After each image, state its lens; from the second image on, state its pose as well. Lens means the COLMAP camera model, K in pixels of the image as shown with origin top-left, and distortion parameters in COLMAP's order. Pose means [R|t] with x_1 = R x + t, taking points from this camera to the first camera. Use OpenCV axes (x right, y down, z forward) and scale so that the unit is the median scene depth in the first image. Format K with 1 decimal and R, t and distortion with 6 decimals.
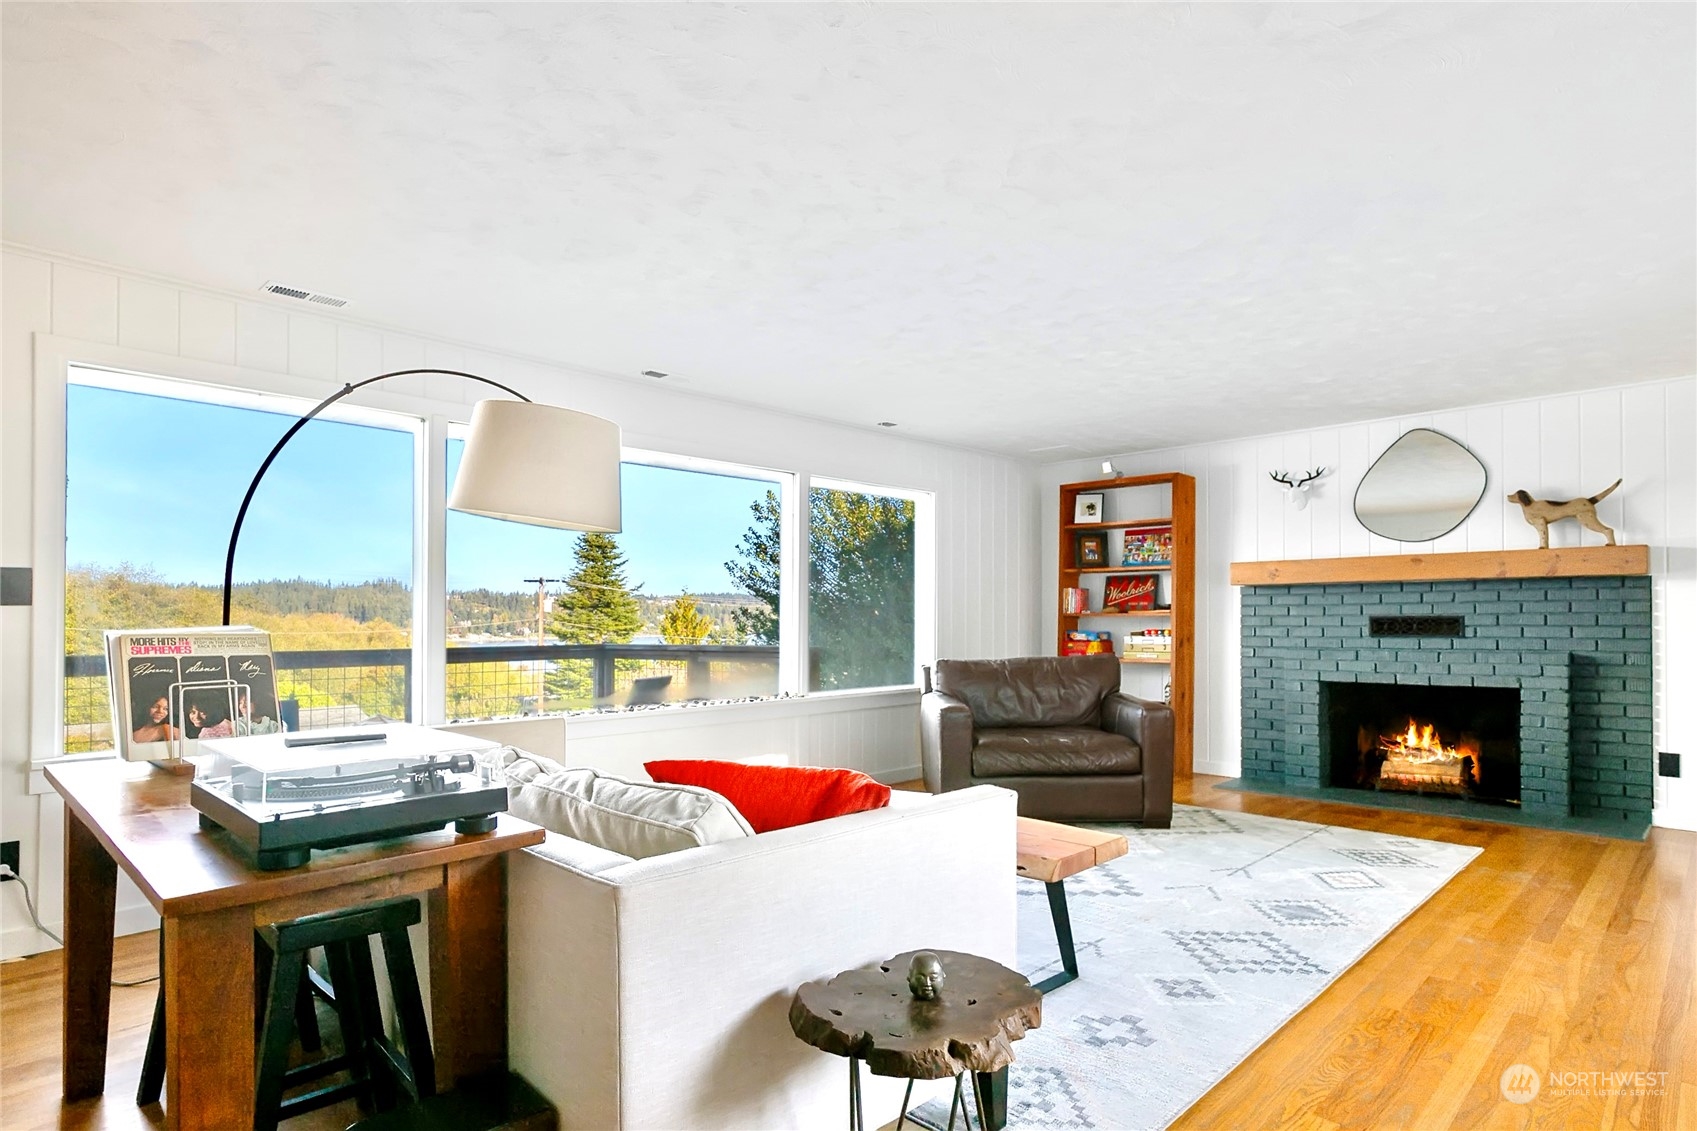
lens RADIAL K [[936.9, 0, 849.6], [0, 936.9, 611.3], [0, 0, 1]] dist [-0.021270, 0.025338]
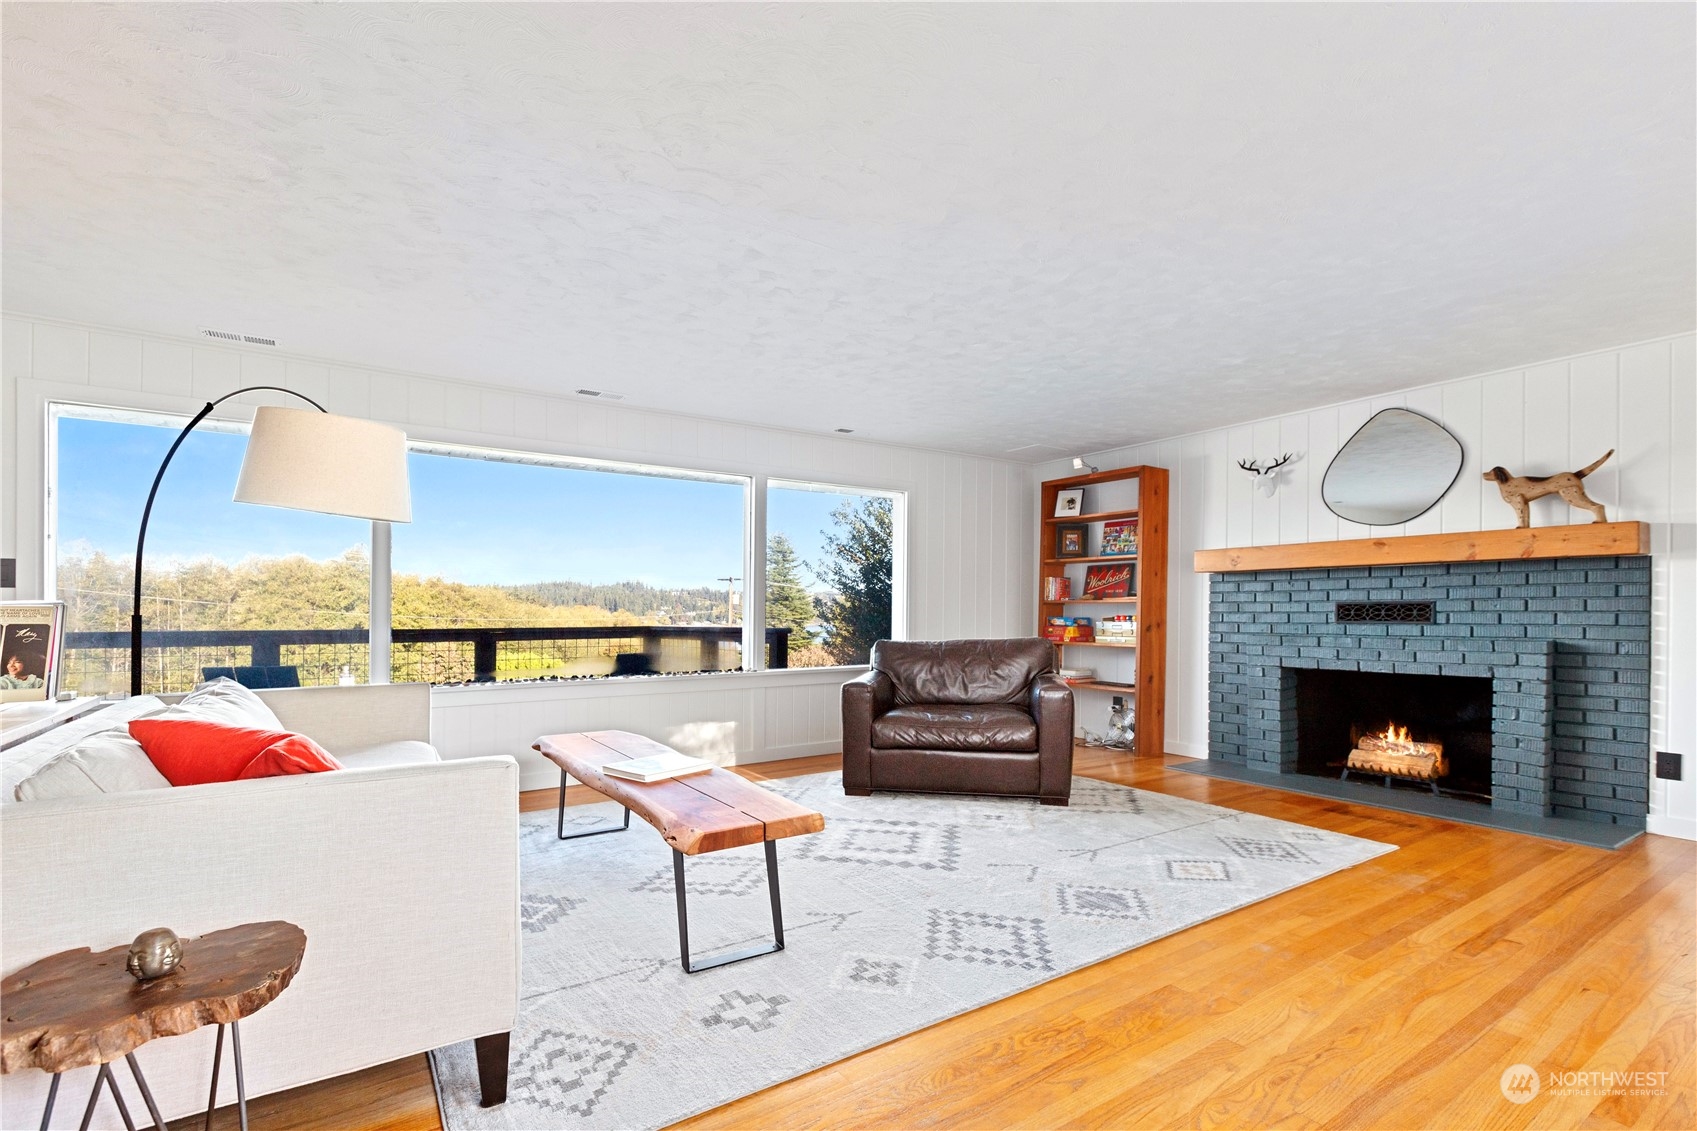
lens RADIAL K [[768.3, 0, 848.0], [0, 768.3, 612.7], [0, 0, 1]] dist [0.001897, -0.000082]
pose [[0.976497, 0.002414, -0.215519, 0.250764], [-0.000206, 0.999947, 0.010269, 0.009061], [0.215532, -0.009984, 0.976446, 0.103848]]
